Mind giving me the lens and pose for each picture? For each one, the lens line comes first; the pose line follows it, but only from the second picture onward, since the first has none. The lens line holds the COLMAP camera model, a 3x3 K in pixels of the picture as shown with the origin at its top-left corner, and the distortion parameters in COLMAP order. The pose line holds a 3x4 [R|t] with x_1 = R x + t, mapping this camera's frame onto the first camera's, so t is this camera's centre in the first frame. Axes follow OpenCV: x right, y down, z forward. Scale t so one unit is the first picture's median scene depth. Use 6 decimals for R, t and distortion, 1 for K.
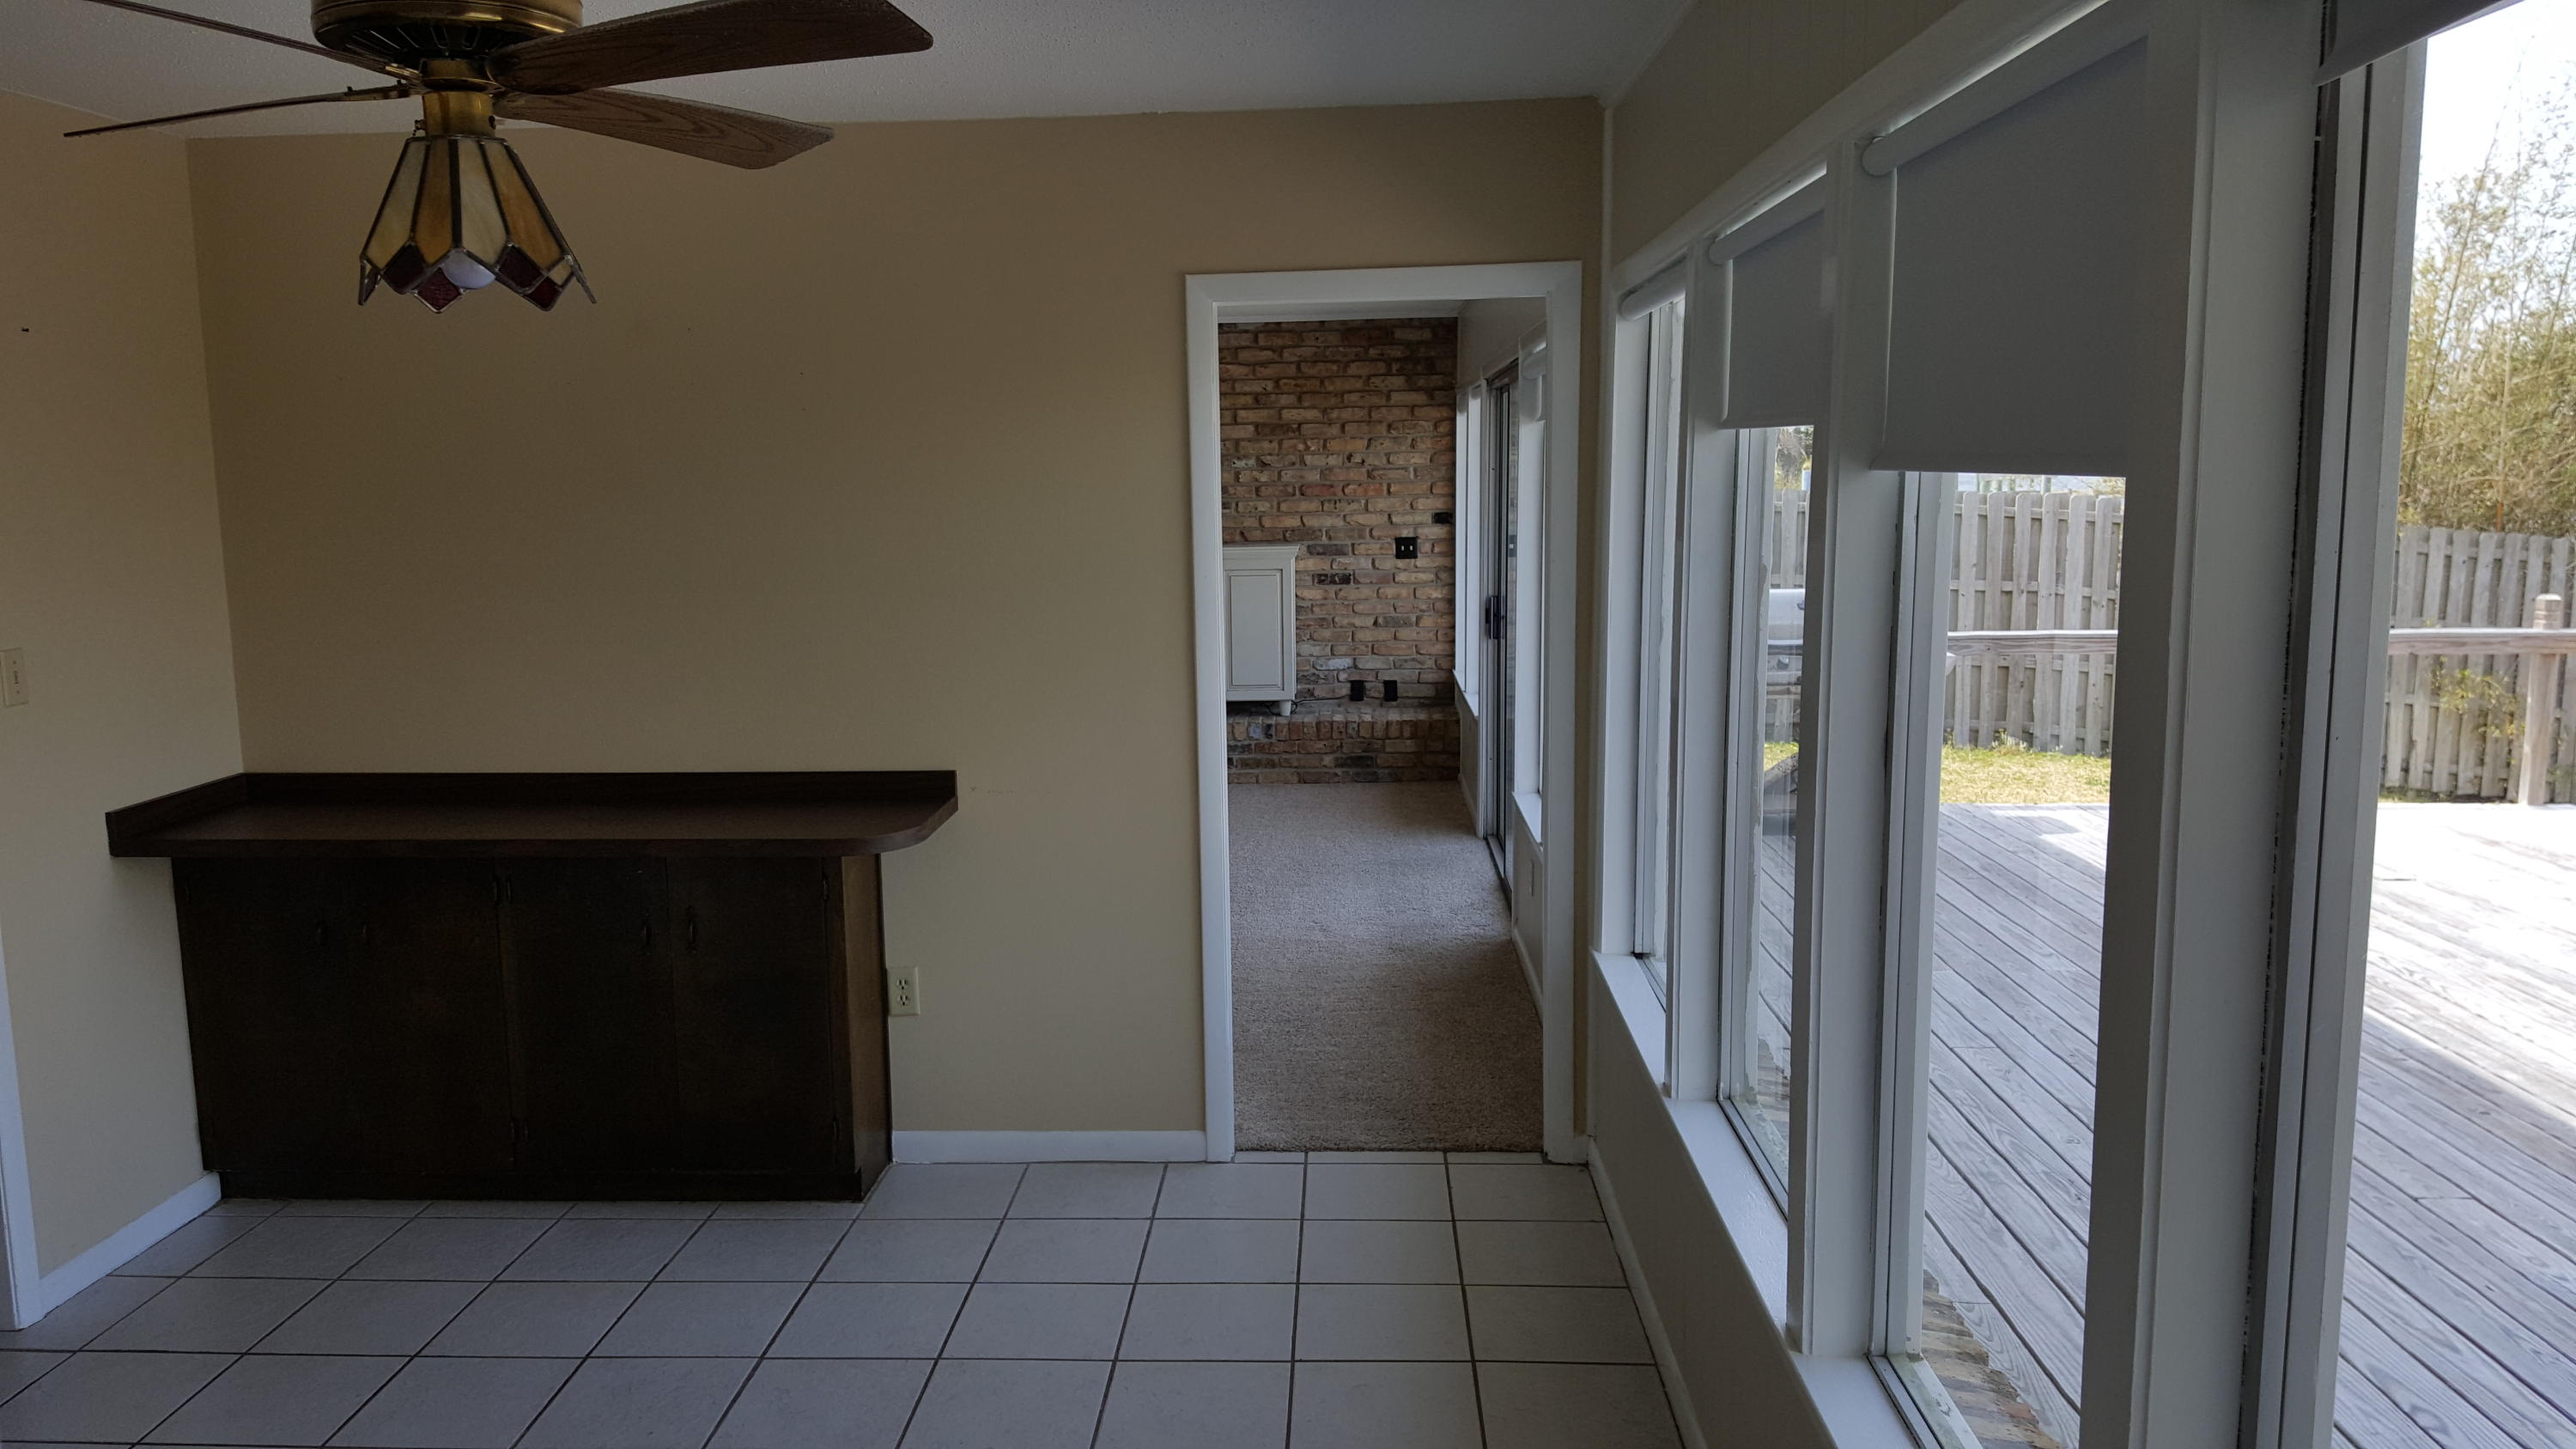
lens RADIAL K [[1901.1, 0, 1285.0], [0, 1901.1, 739.1], [0, 0, 1]] dist [0.092161, -0.073420]
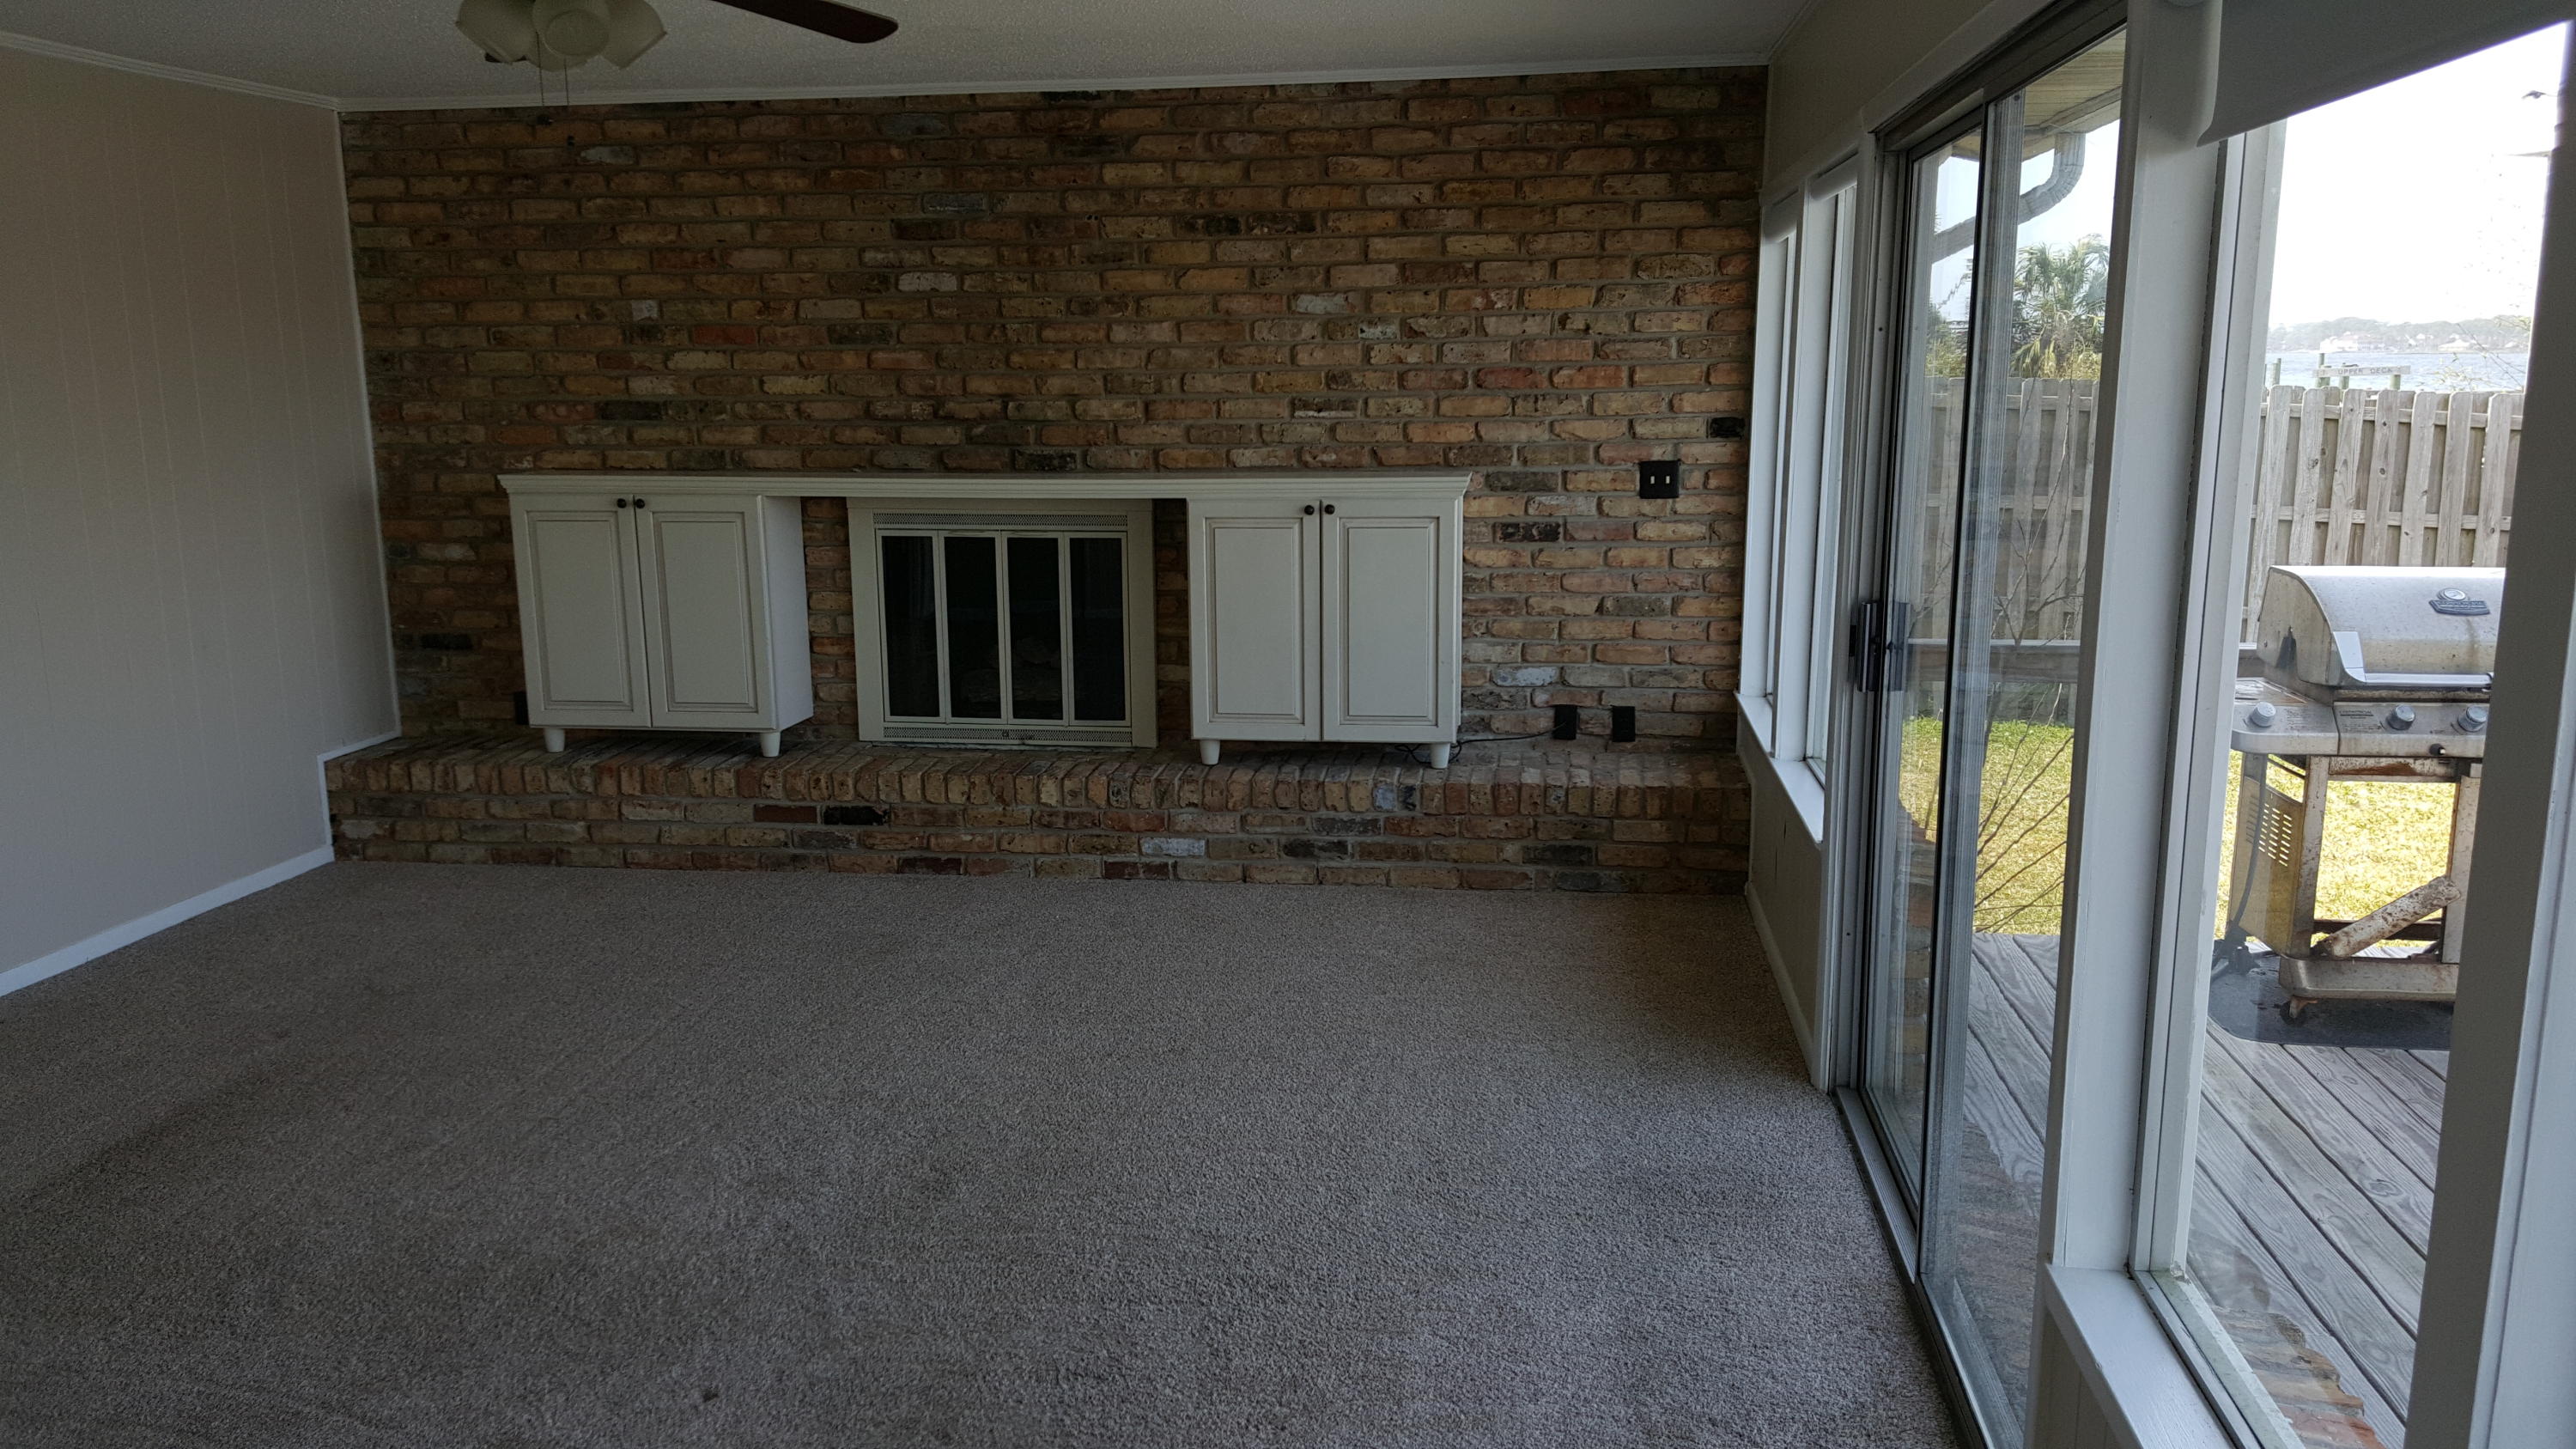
lens RADIAL K [[1901.1, 0, 1279.3], [0, 1901.1, 710.4], [0, 0, 1]] dist [0.092161, -0.073420]
pose [[0.994398, 0.024249, -0.102880, 0.010825], [-0.020465, 0.999081, 0.037674, -0.050682], [0.103699, -0.035357, 0.993980, 0.415838]]
